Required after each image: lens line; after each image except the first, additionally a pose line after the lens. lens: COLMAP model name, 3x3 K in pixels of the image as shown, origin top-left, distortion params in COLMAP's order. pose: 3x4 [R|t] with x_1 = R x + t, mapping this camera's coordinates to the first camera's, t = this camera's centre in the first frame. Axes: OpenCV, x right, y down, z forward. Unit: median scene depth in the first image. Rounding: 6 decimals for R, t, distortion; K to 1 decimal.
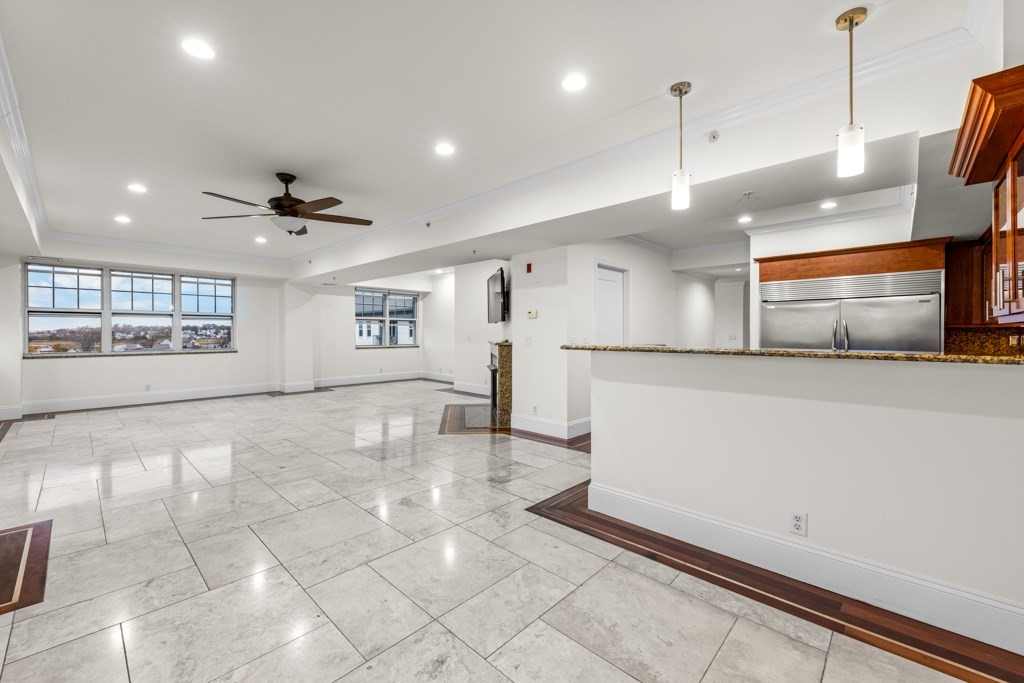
lens RADIAL K [[410.0, 0, 512.1], [0, 410.0, 336.9], [0, 0, 1]] dist [0.003533, -0.002301]
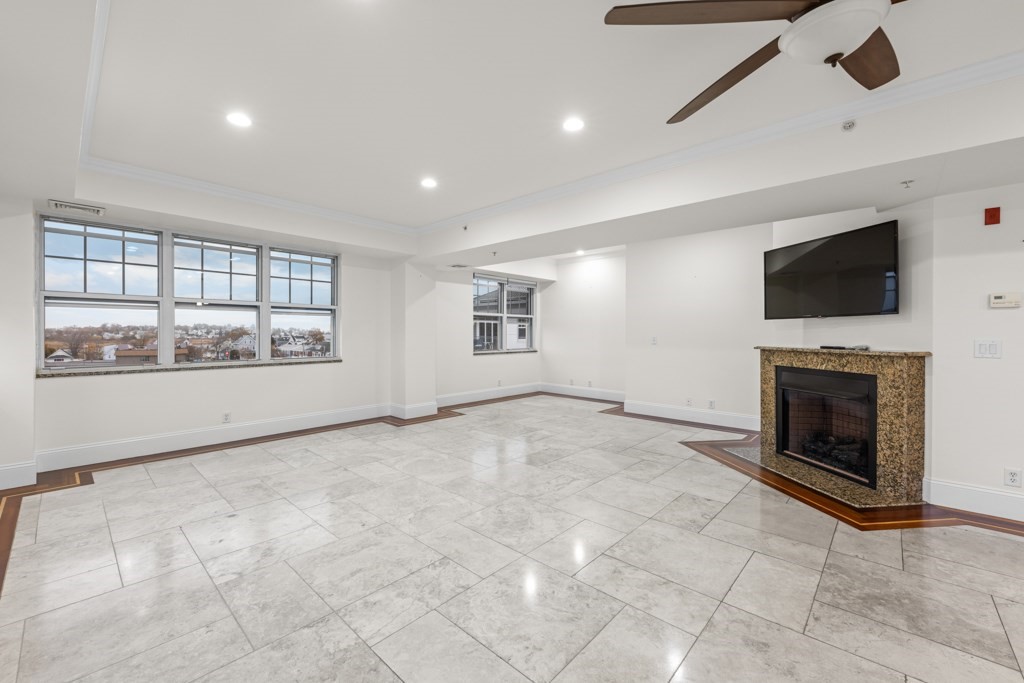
lens RADIAL K [[410.0, 0, 515.7], [0, 410.0, 334.8], [0, 0, 1]] dist [0.003533, -0.002301]
pose [[0.999861, 0.001087, 0.016618, -0.418874], [-0.000982, 0.999979, -0.006341, -0.003949], [-0.016624, 0.006324, 0.999842, 0.325427]]
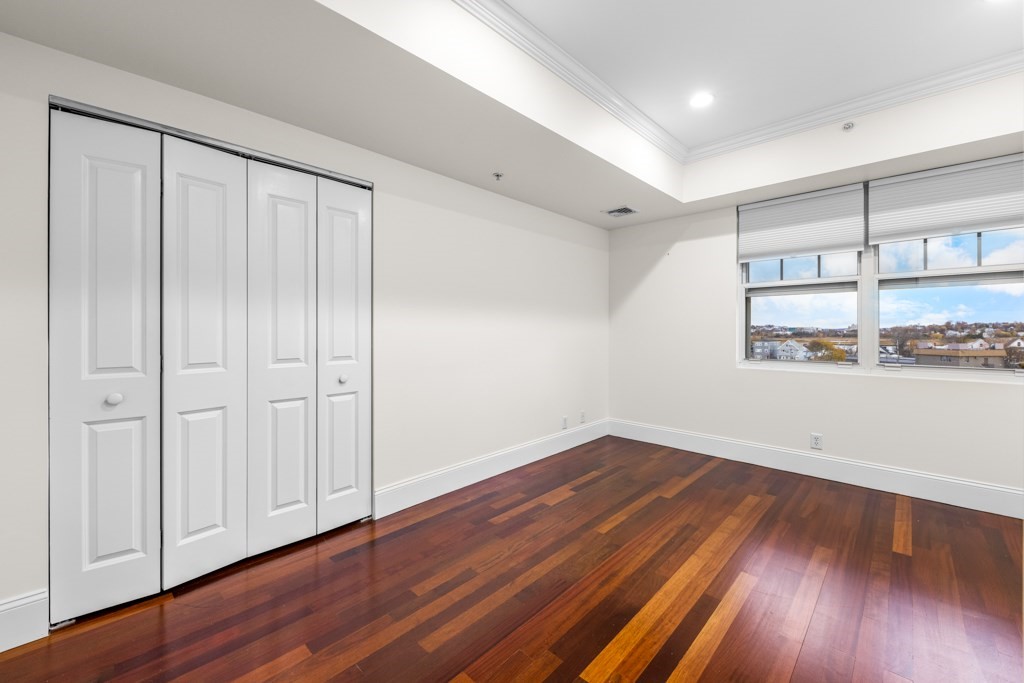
lens RADIAL K [[410.0, 0, 505.9], [0, 410.0, 337.0], [0, 0, 1]] dist [0.003533, -0.002301]
pose [[-0.018294, 0.011787, -0.999763, -0.450549], [-0.006866, 0.999905, 0.011914, -0.001380], [0.999809, 0.007082, -0.018212, 0.526310]]
